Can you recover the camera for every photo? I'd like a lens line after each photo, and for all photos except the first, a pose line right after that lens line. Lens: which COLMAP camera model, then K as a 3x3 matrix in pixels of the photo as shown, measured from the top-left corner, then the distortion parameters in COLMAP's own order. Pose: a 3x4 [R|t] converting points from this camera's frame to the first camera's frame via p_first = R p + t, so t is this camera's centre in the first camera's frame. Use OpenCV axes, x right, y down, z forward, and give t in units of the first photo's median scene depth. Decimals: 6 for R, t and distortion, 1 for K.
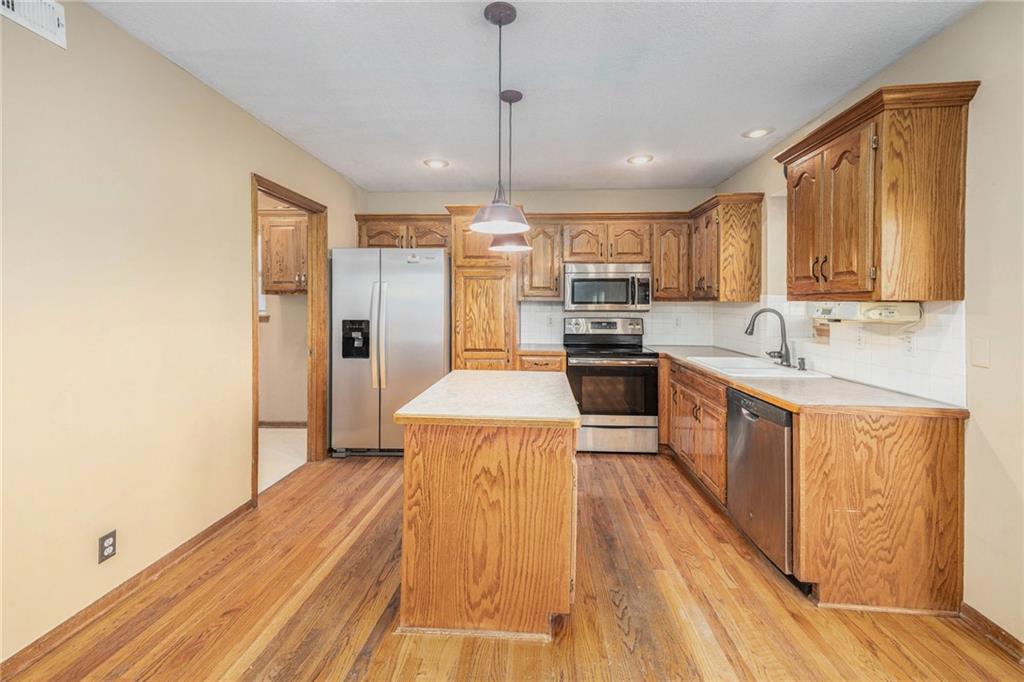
lens RADIAL K [[460.7, 0, 514.4], [0, 460.7, 300.1], [0, 0, 1]] dist [0.068134, -0.022904]
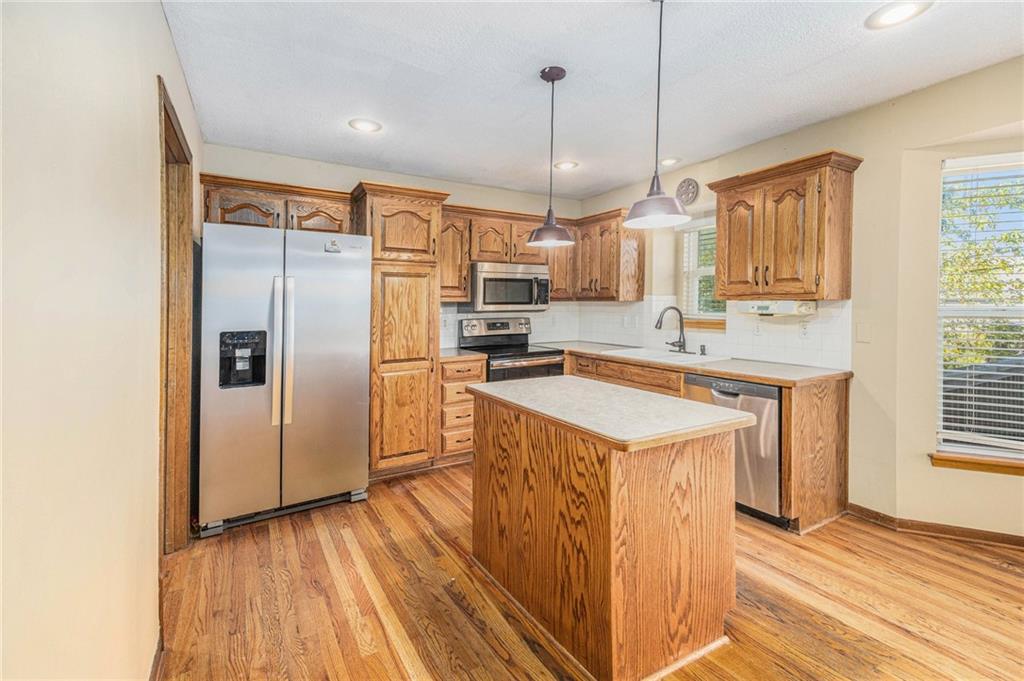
lens RADIAL K [[463.9, 0, 509.8], [0, 463.9, 304.1], [0, 0, 1]] dist [0.040731, 0.000039]
pose [[0.834258, -0.010680, 0.551270, -0.414450], [0.006306, 0.999932, 0.009829, -0.002292], [-0.551337, -0.004723, 0.834269, 0.201019]]
